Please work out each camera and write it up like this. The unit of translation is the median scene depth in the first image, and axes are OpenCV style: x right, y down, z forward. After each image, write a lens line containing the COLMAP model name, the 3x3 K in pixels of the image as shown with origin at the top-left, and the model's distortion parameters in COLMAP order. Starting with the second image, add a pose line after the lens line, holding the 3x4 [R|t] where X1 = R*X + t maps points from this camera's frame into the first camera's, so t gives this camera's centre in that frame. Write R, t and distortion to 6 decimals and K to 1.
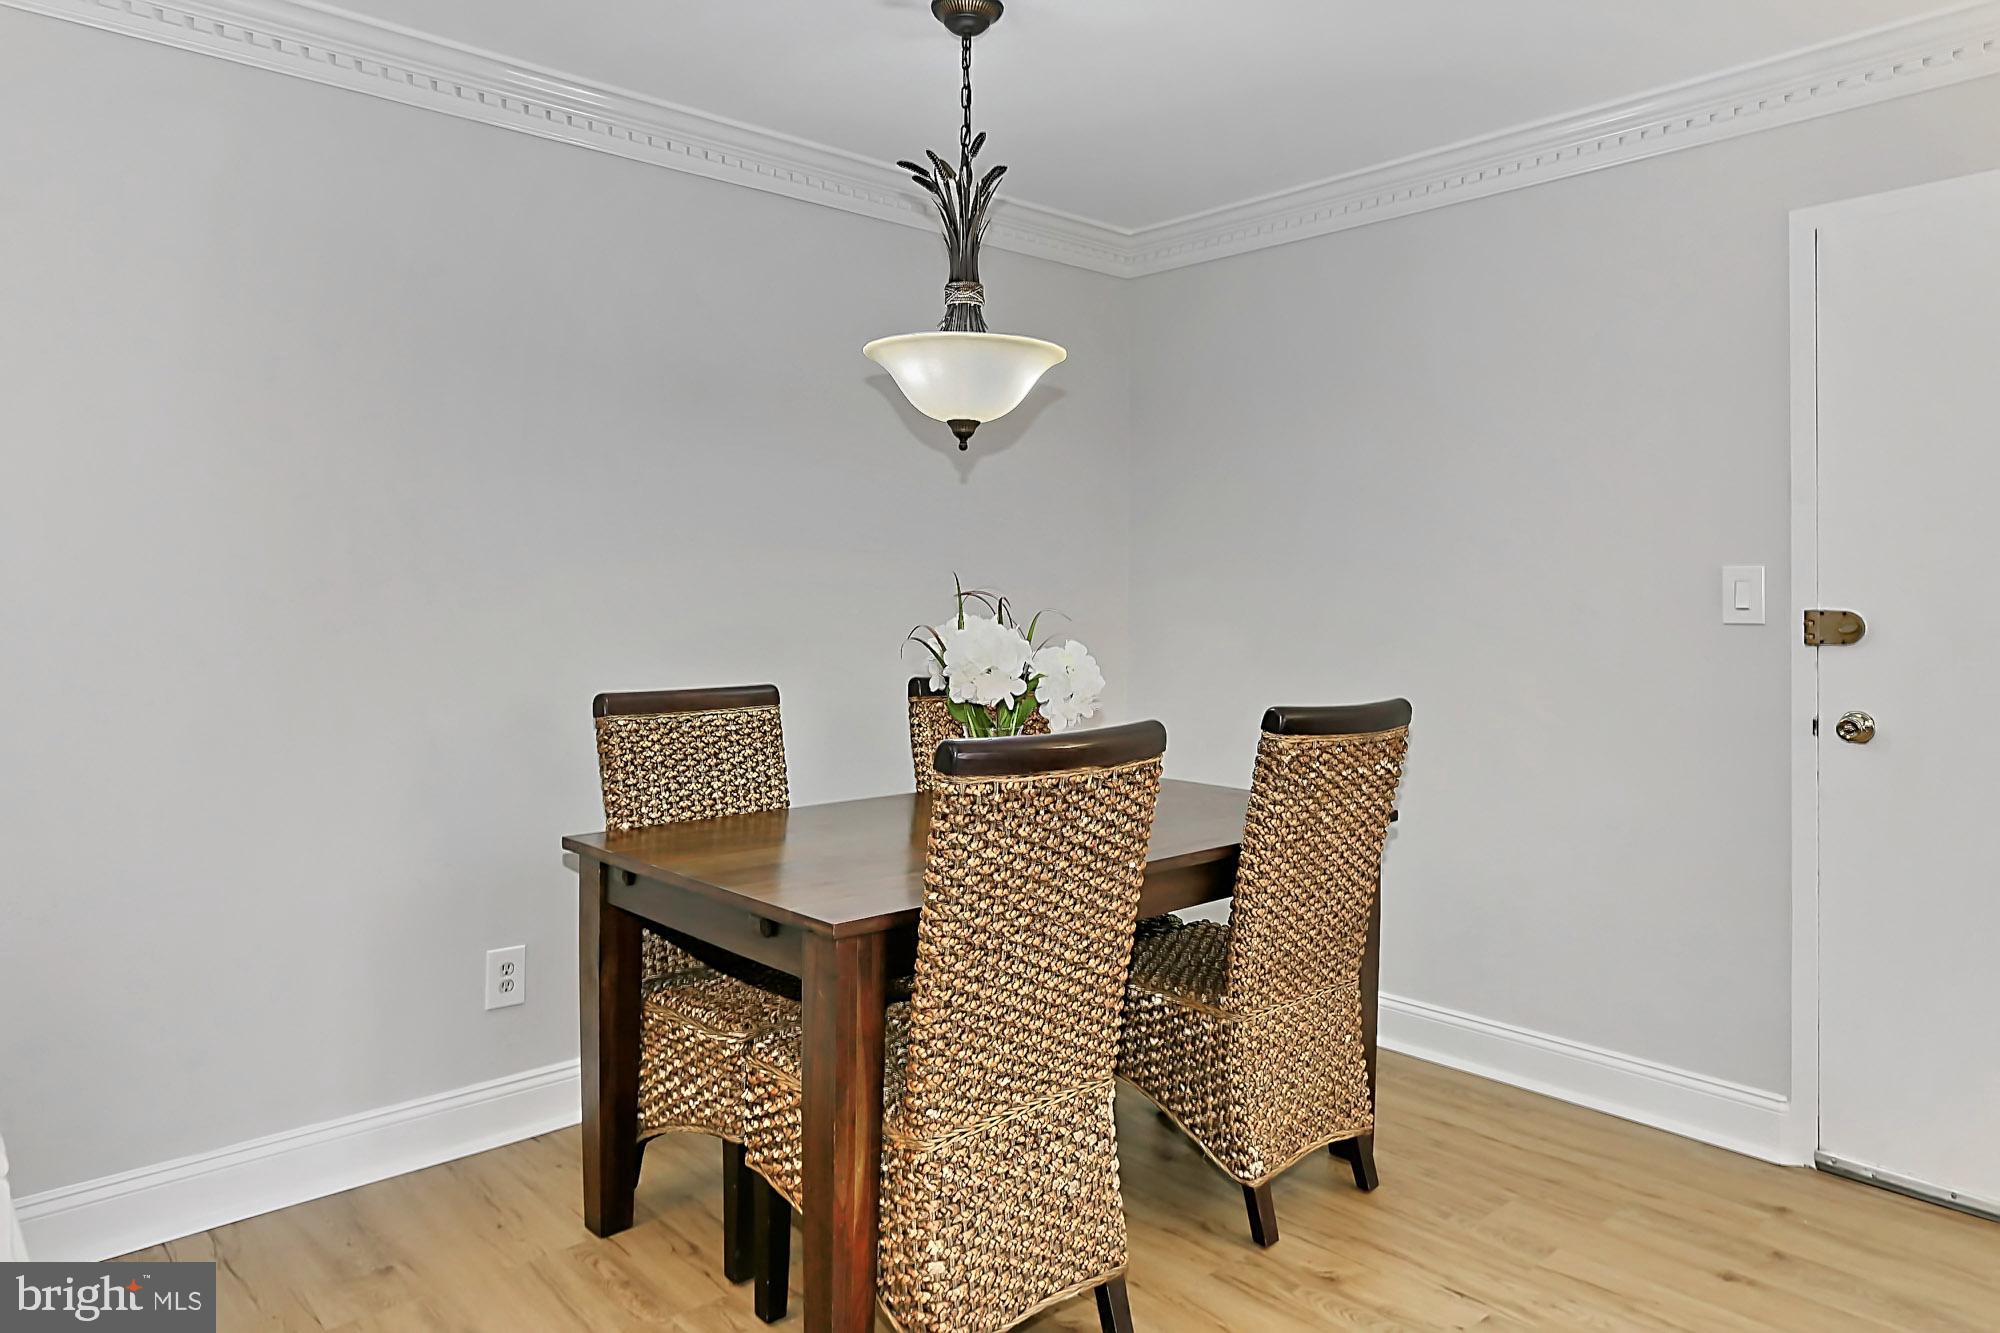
lens RADIAL K [[1261.0, 0, 998.8], [0, 1261.0, 573.7], [0, 0, 1]] dist [-0.025935, 0.015569]
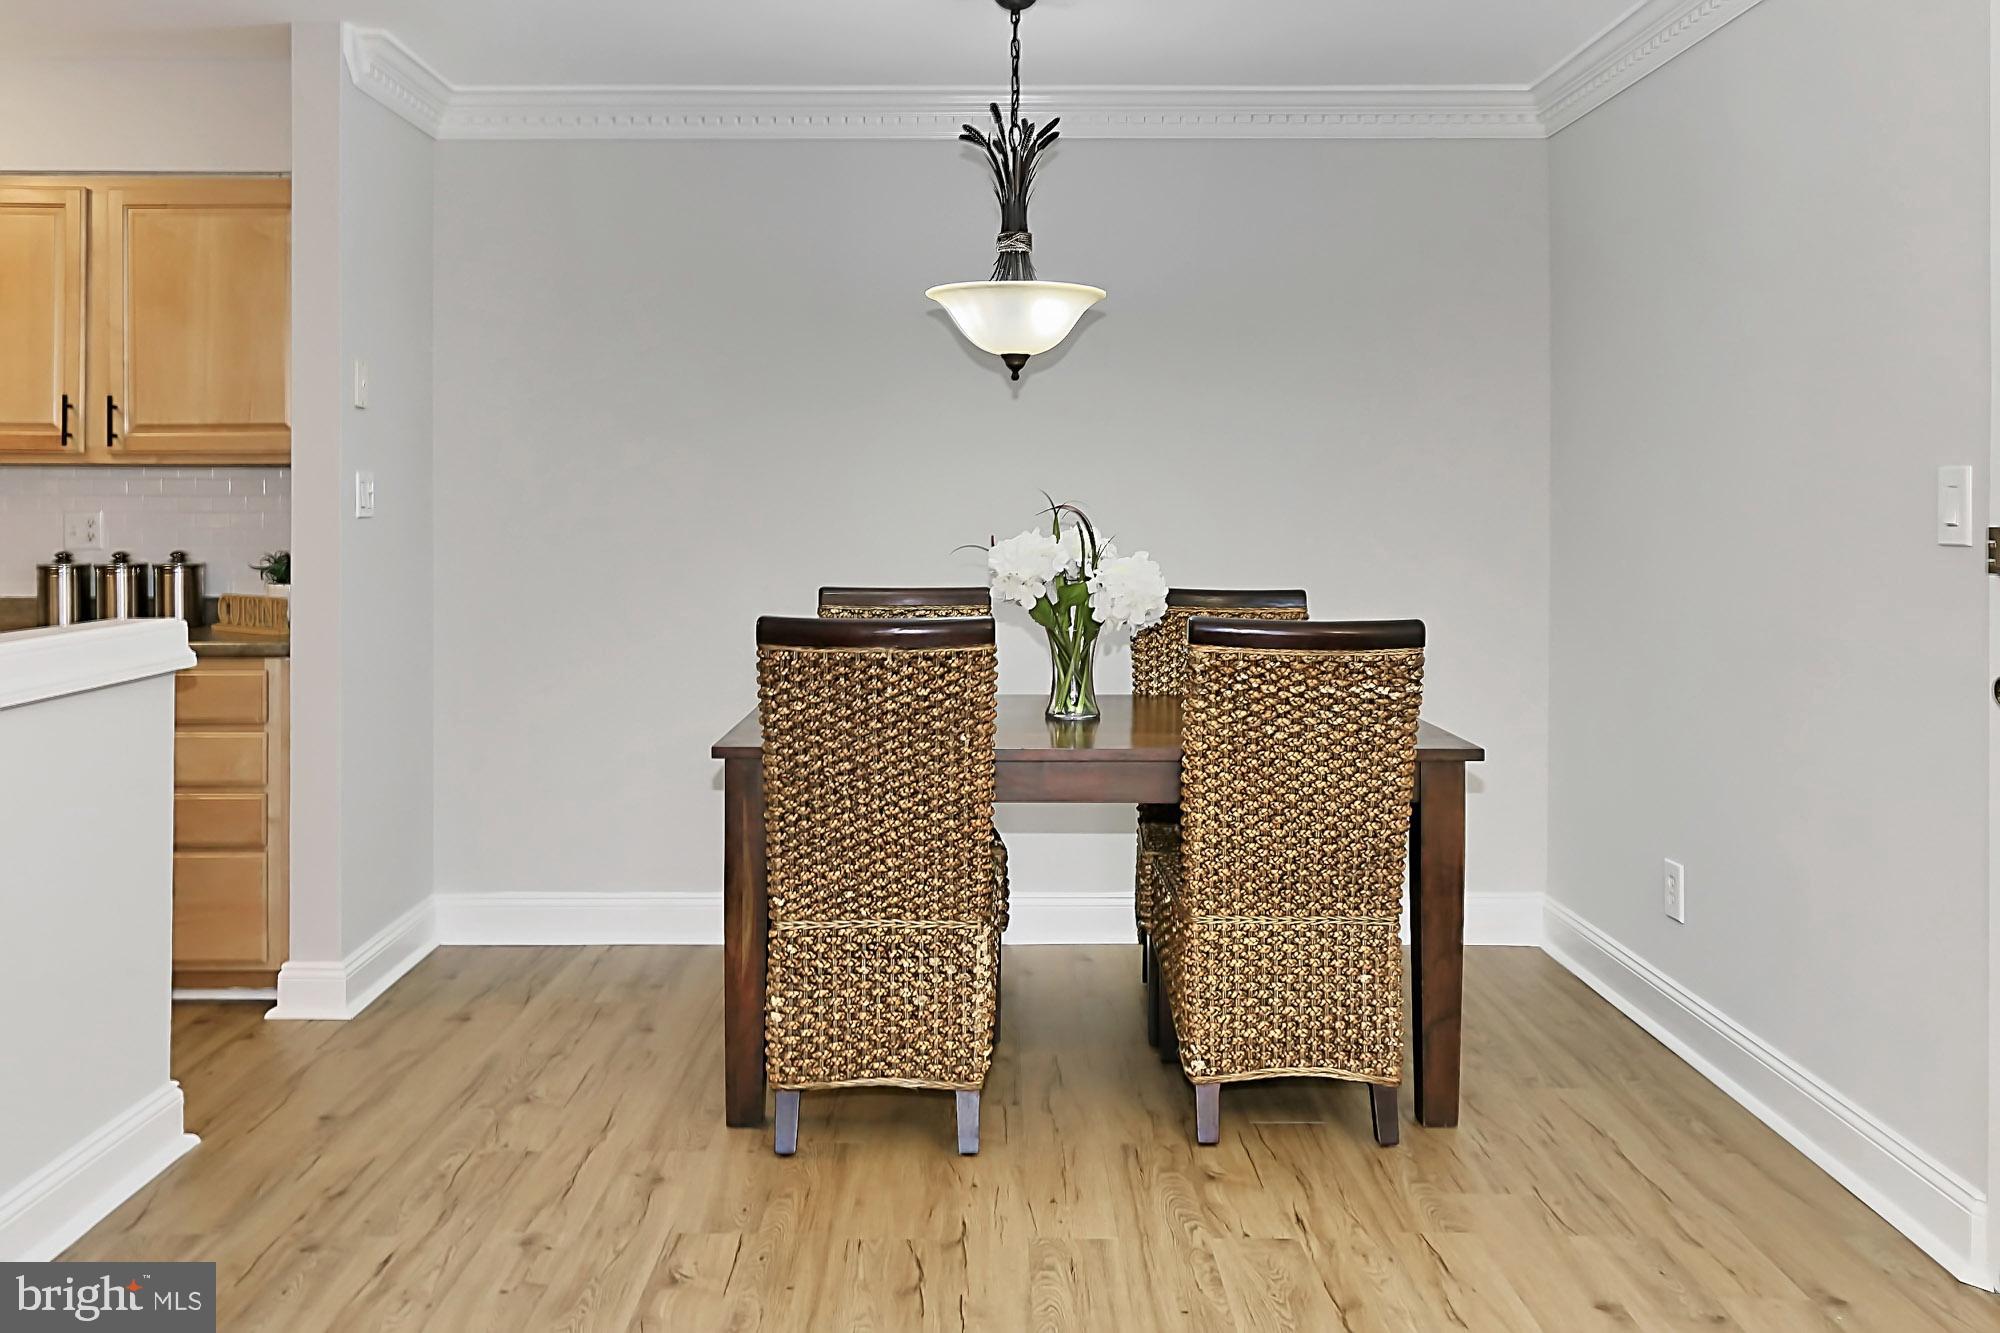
lens RADIAL K [[1519.3, 0, 993.7], [0, 1519.3, 484.1], [0, 0, 1]] dist [-0.012778, 0.003006]
pose [[0.761334, -0.011758, -0.648253, 0.848323], [0.011711, 0.999922, -0.004382, 0.000739], [0.648254, -0.004255, 0.761412, -0.049796]]
